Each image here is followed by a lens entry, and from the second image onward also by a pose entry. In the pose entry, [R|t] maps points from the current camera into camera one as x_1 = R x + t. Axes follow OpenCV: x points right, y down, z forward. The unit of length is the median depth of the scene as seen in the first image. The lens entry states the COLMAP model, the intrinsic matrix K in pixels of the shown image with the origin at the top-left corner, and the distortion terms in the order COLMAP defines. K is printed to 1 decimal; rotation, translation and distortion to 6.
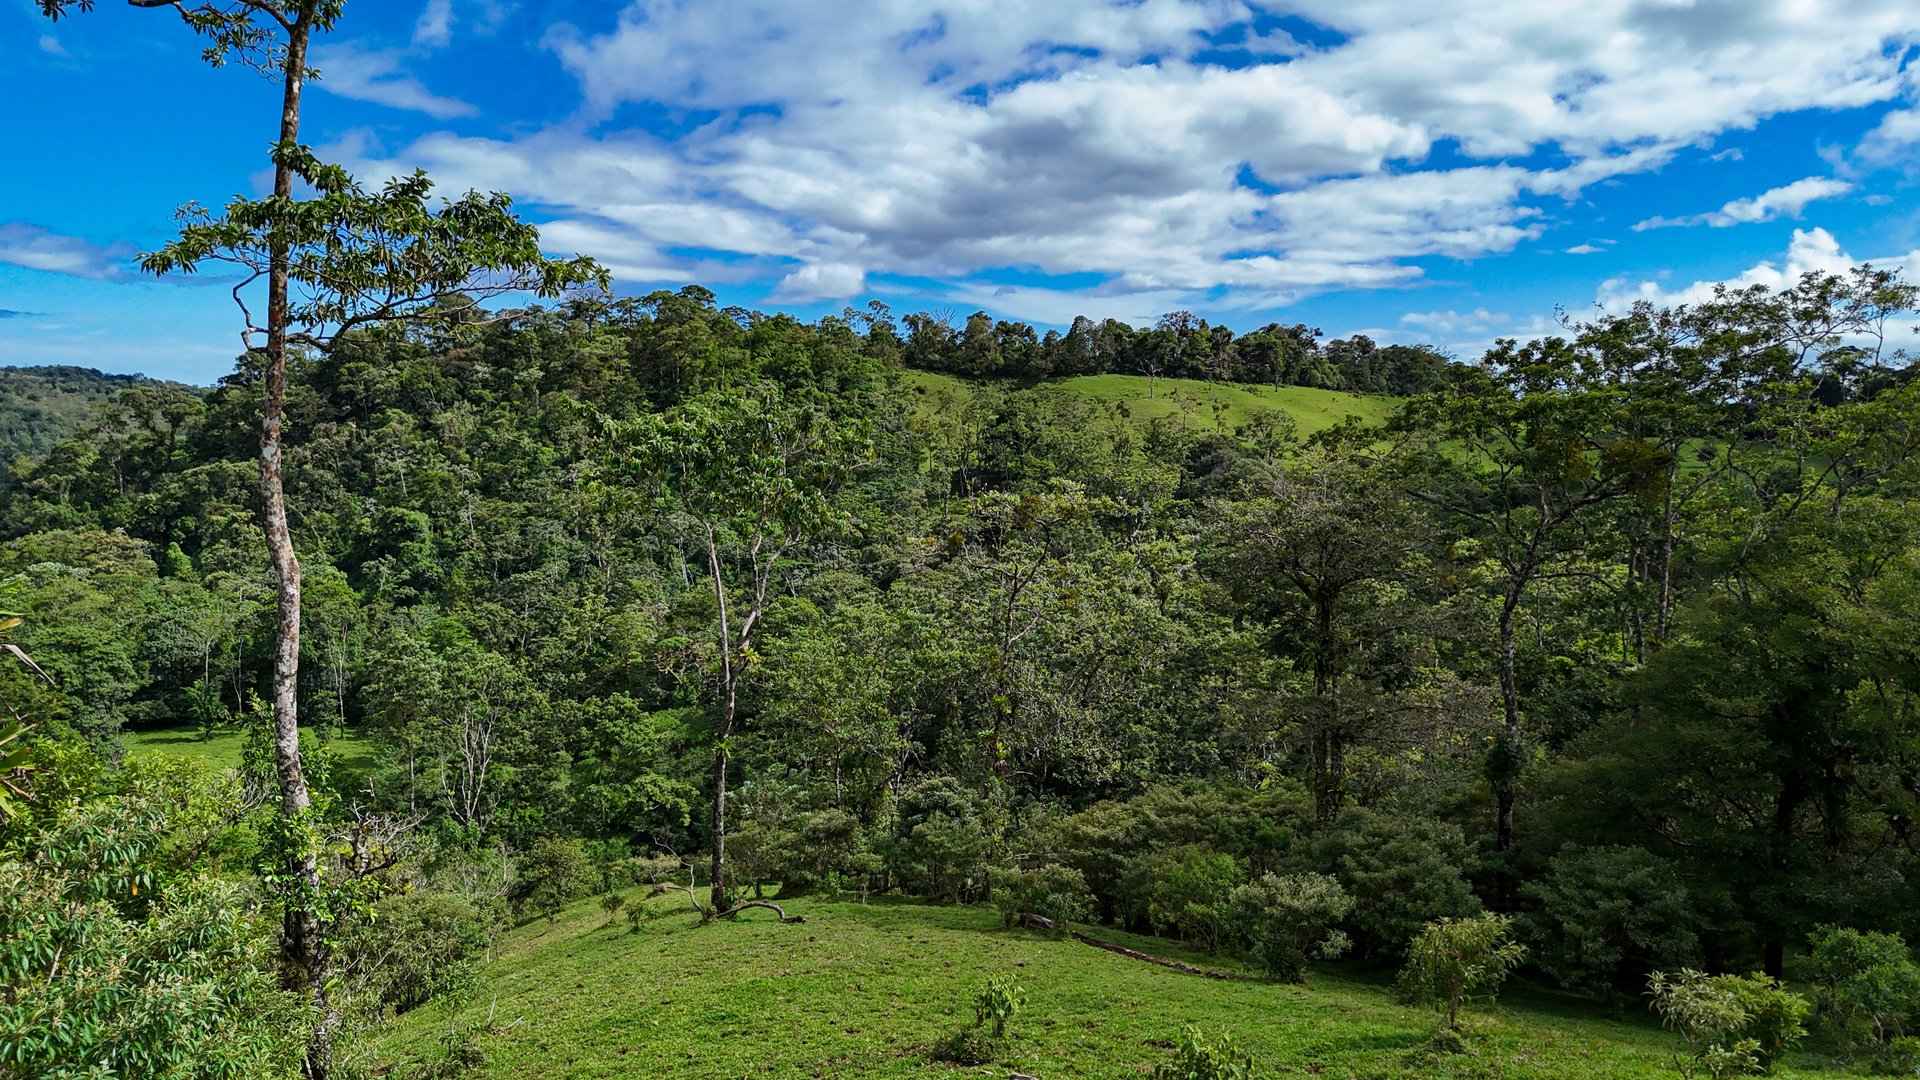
lens RADIAL K [[1415.4, 0, 964.5], [0, 1415.4, 545.5], [0, 0, 1]] dist [0.091873, -0.112984]
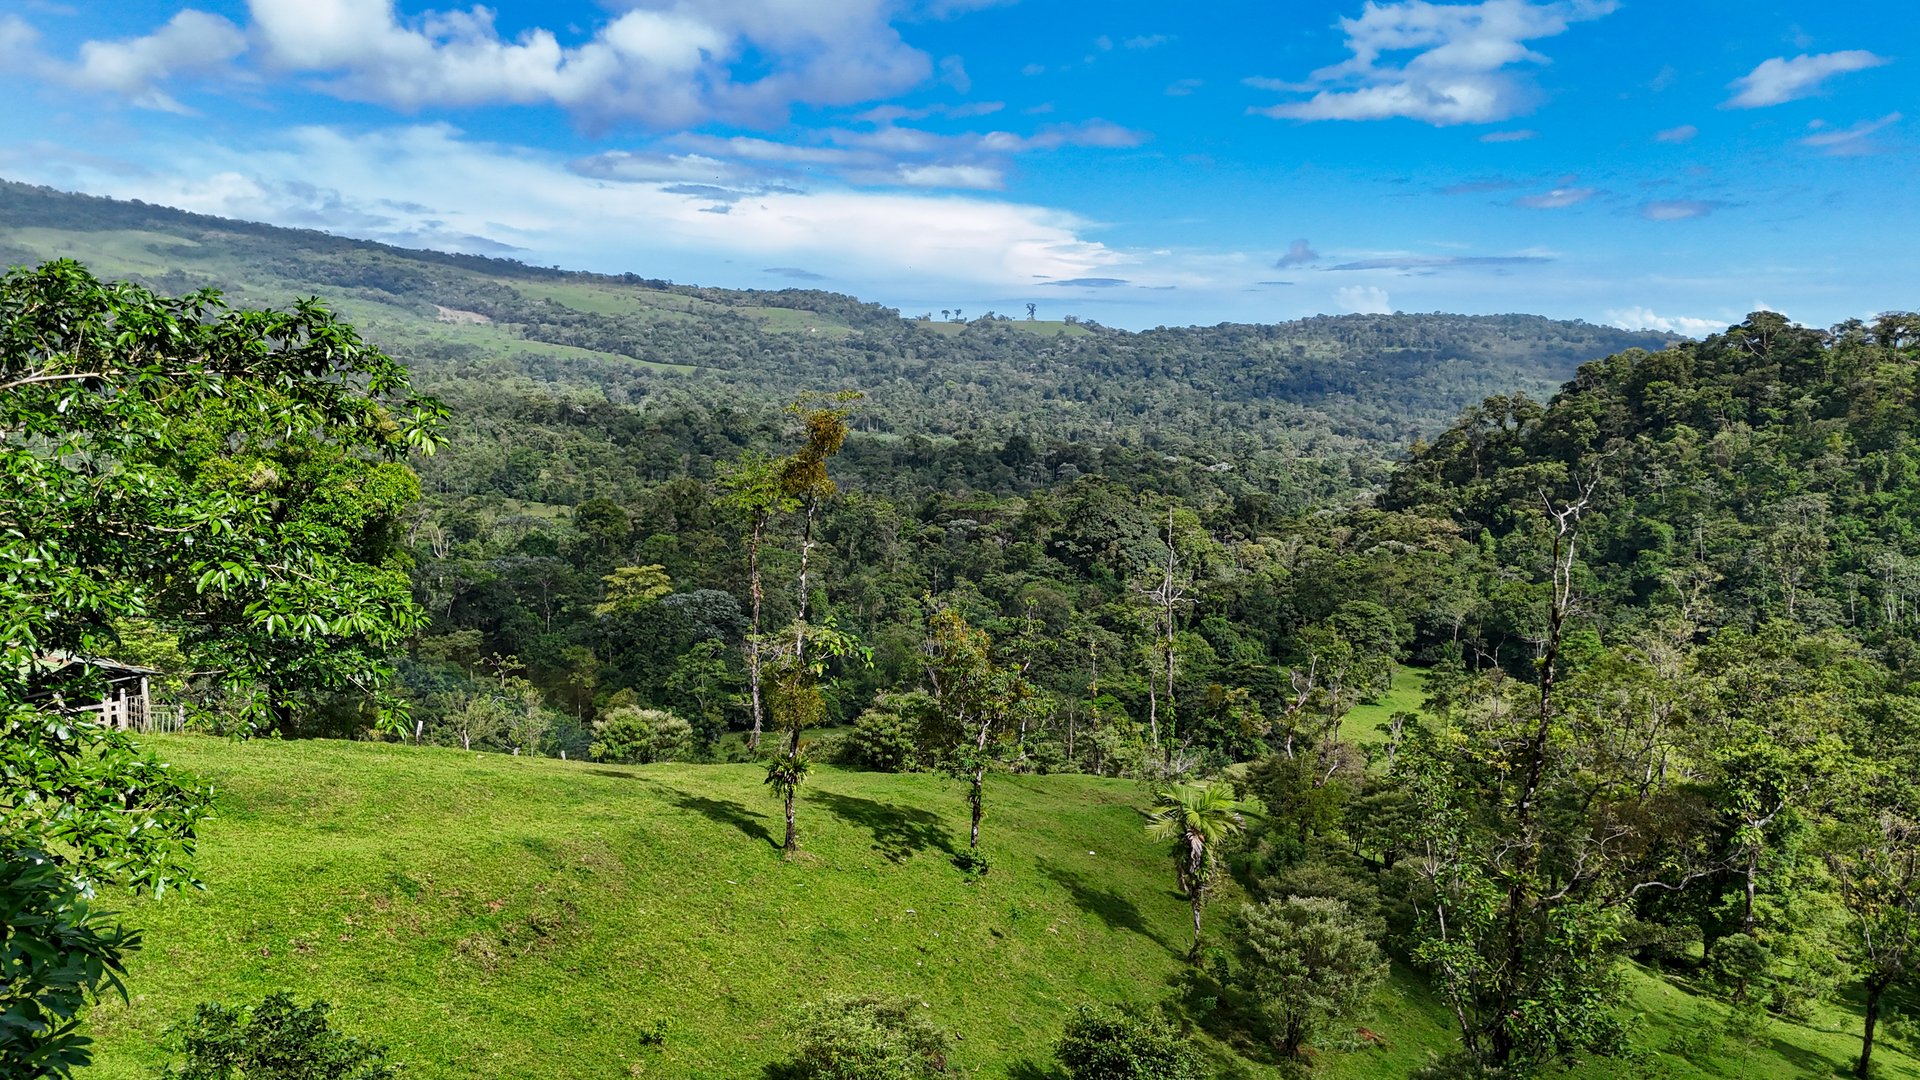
lens RADIAL K [[1415.4, 0, 964.5], [0, 1415.4, 545.5], [0, 0, 1]] dist [0.091873, -0.112984]
pose [[0.599369, 0.114784, -0.792200, 0.214503], [-0.075784, 0.993357, 0.086593, -0.061664], [0.796877, 0.008135, 0.604086, -0.195965]]
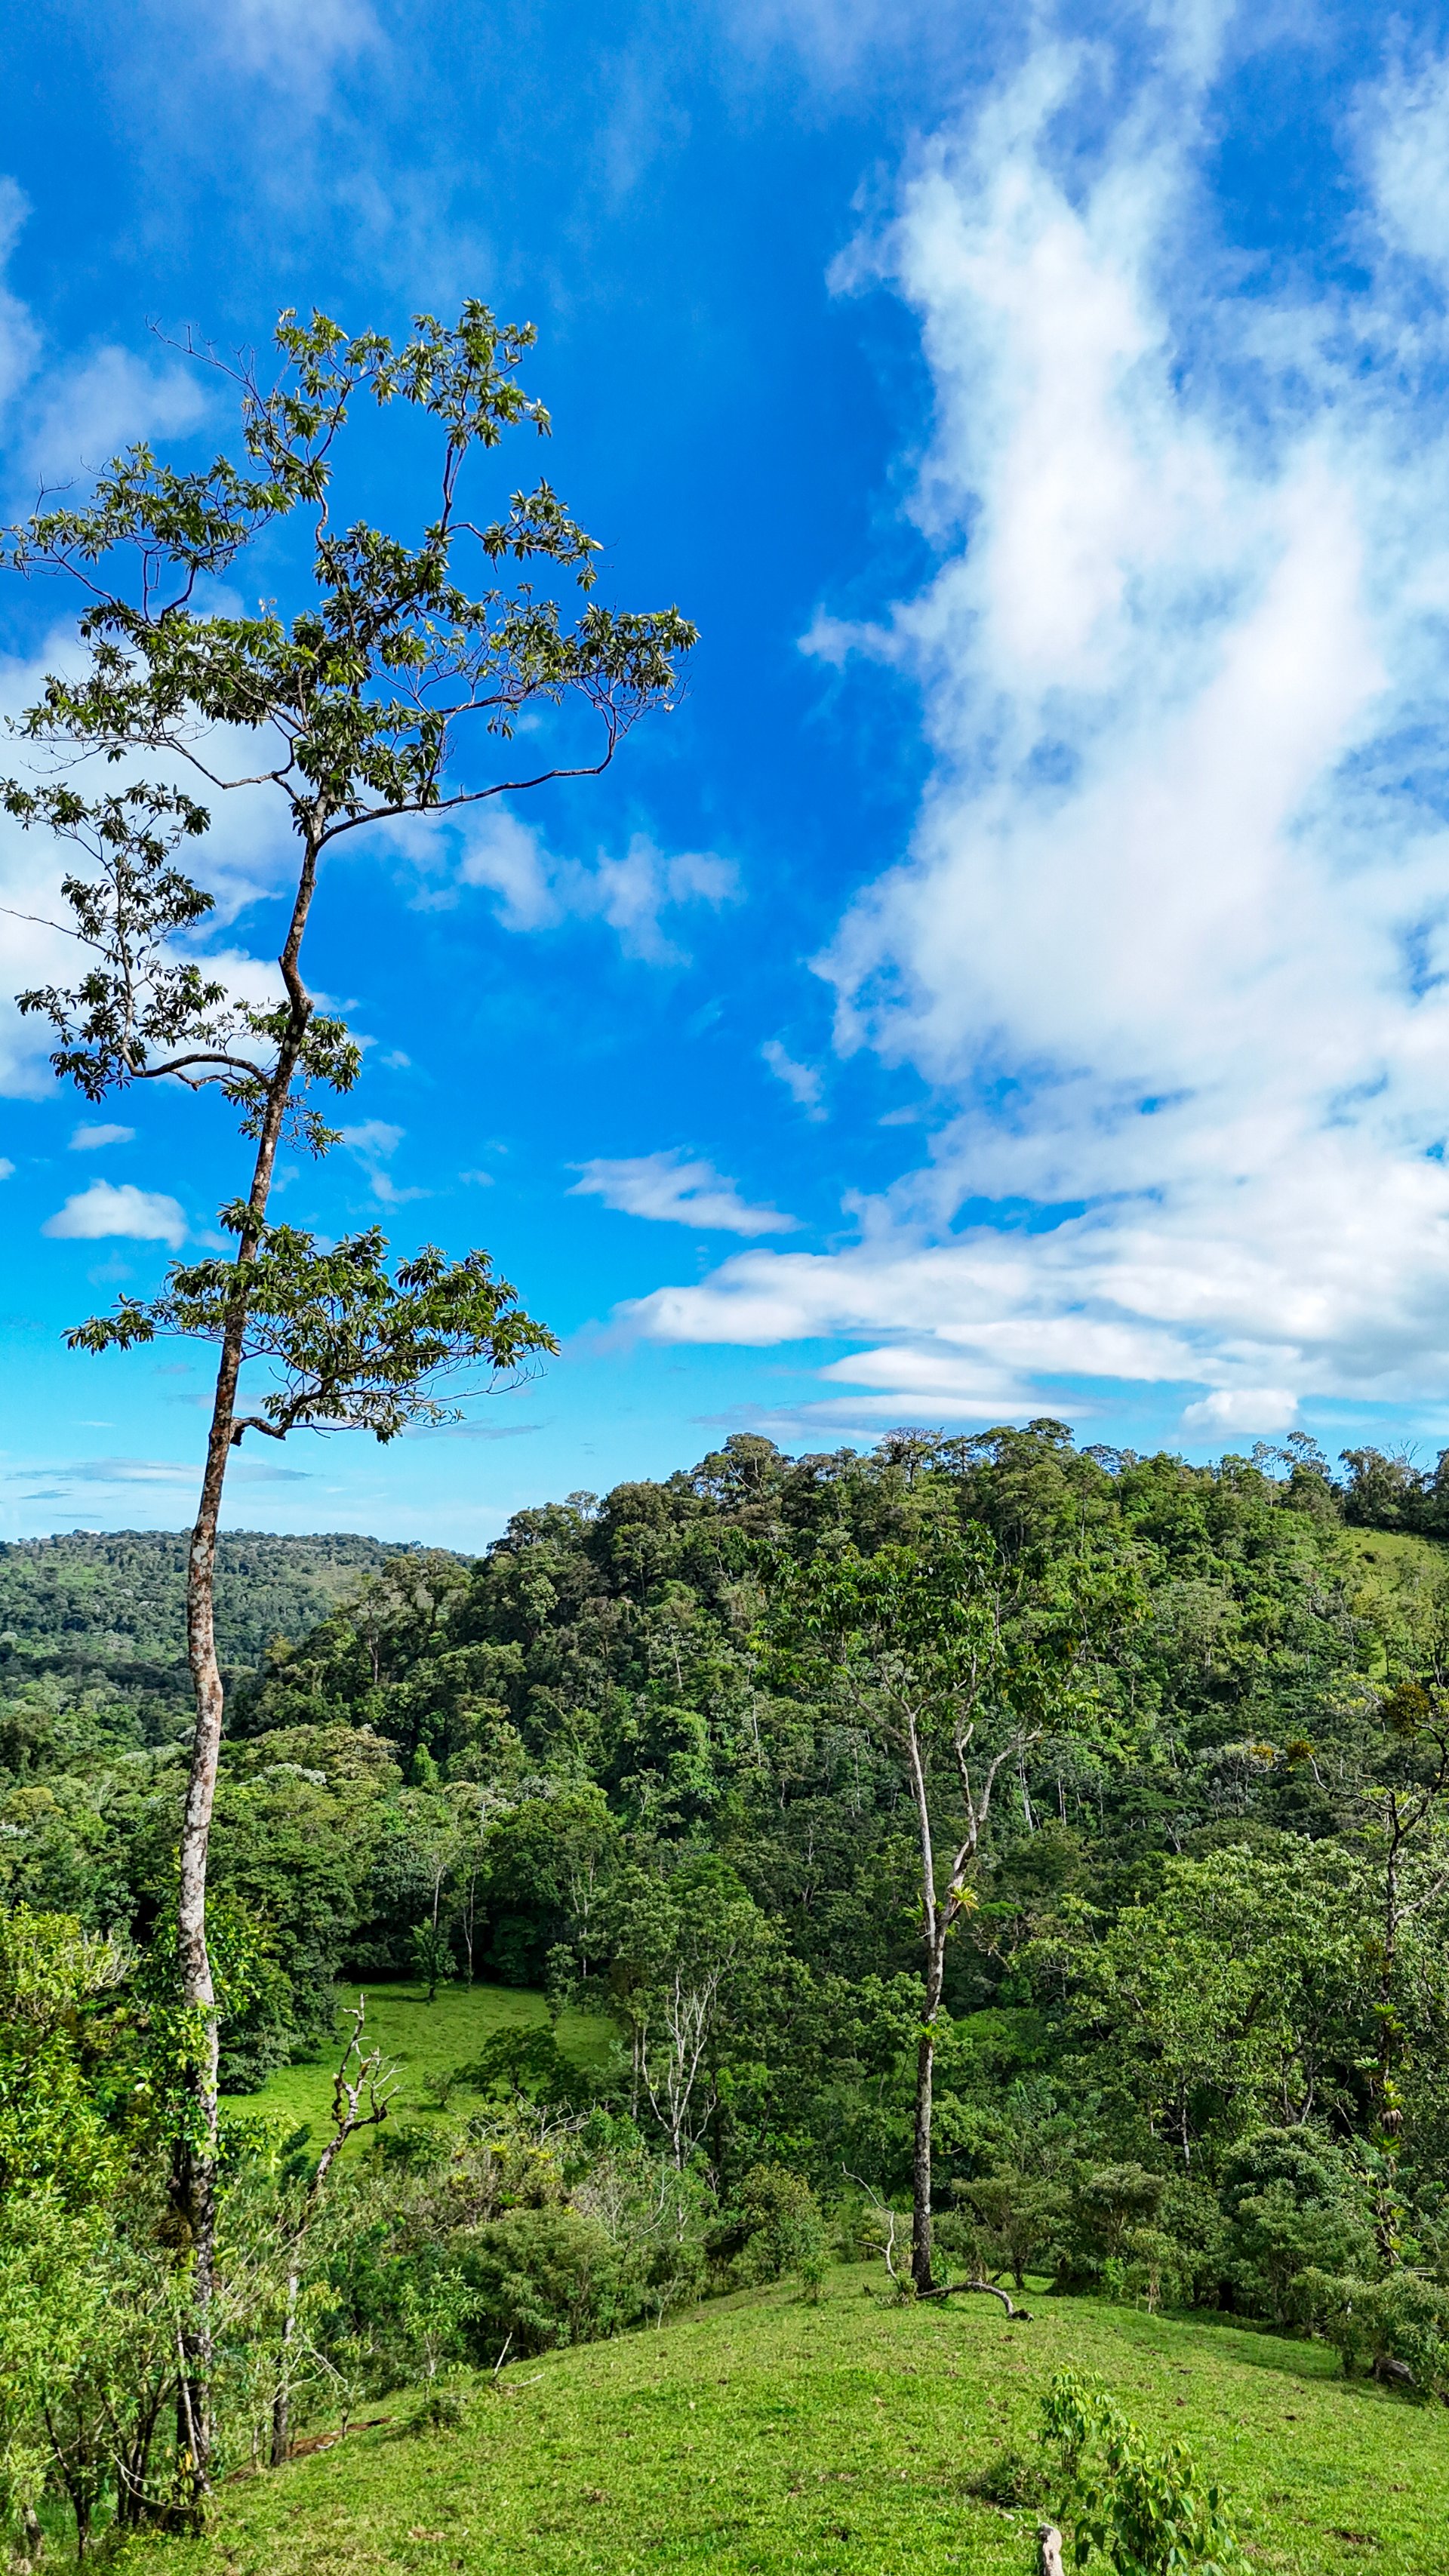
lens RADIAL K [[1898.9, 0, 711.4], [0, 1898.9, 1280.6], [0, 0, 1]] dist [0.091873, -0.112984]
pose [[0.933889, -0.051313, -0.353861, 0.009223], [-0.039391, 0.968861, -0.244452, 0.001882], [0.355386, 0.242230, 0.902788, 0.001153]]
